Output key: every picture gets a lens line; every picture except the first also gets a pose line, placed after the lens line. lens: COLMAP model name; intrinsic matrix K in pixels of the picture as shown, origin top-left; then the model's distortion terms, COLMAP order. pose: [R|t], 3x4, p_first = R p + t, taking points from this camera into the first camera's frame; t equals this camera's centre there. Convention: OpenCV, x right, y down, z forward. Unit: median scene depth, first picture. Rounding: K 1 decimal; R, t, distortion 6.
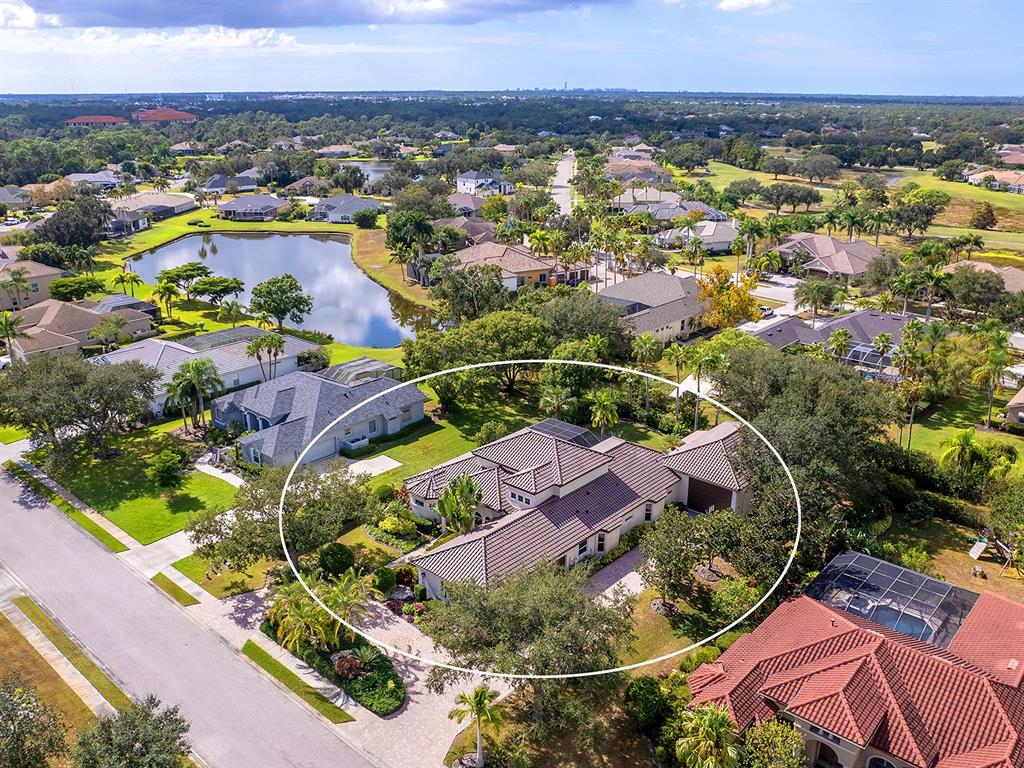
lens RADIAL K [[833.7, 0, 480.3], [0, 833.7, 383.8], [0, 0, 1]] dist [-0.079966, 0.066896]
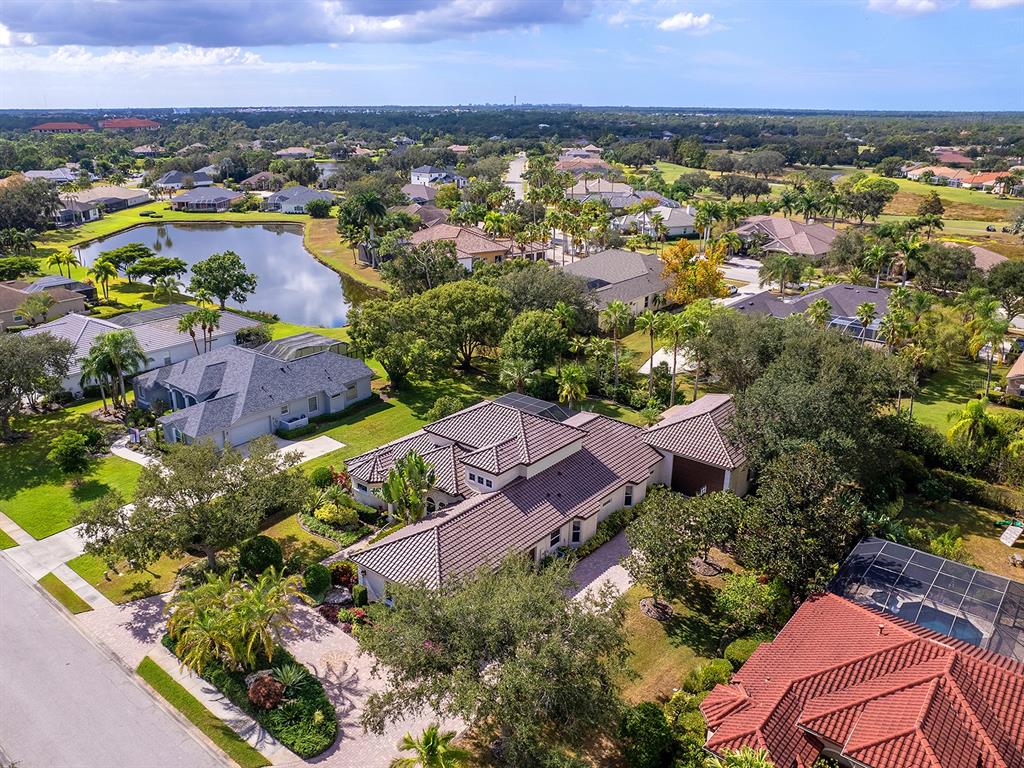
lens RADIAL K [[786.0, 0, 455.7], [0, 786.0, 384.3], [0, 0, 1]] dist [-0.087710, 0.075461]
pose [[0.999668, -0.006888, 0.024839, 0.003010], [0.006833, 0.999974, 0.002270, 0.028231], [-0.024854, -0.002100, 0.999689, 0.150851]]
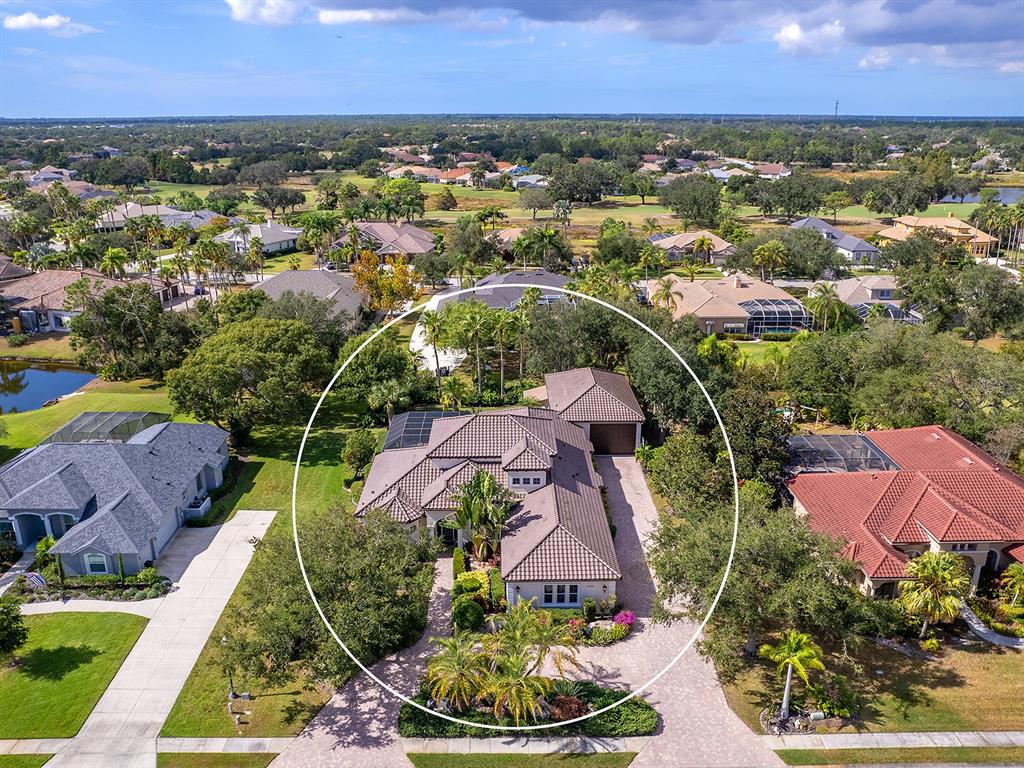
lens RADIAL K [[833.7, 0, 480.3], [0, 833.7, 383.8], [0, 0, 1]] dist [-0.079966, 0.066896]
pose [[0.736853, -0.211231, 0.642206, -0.400324], [0.228259, 0.971885, 0.057768, -0.021782], [-0.636353, 0.104023, 0.764352, 0.234353]]
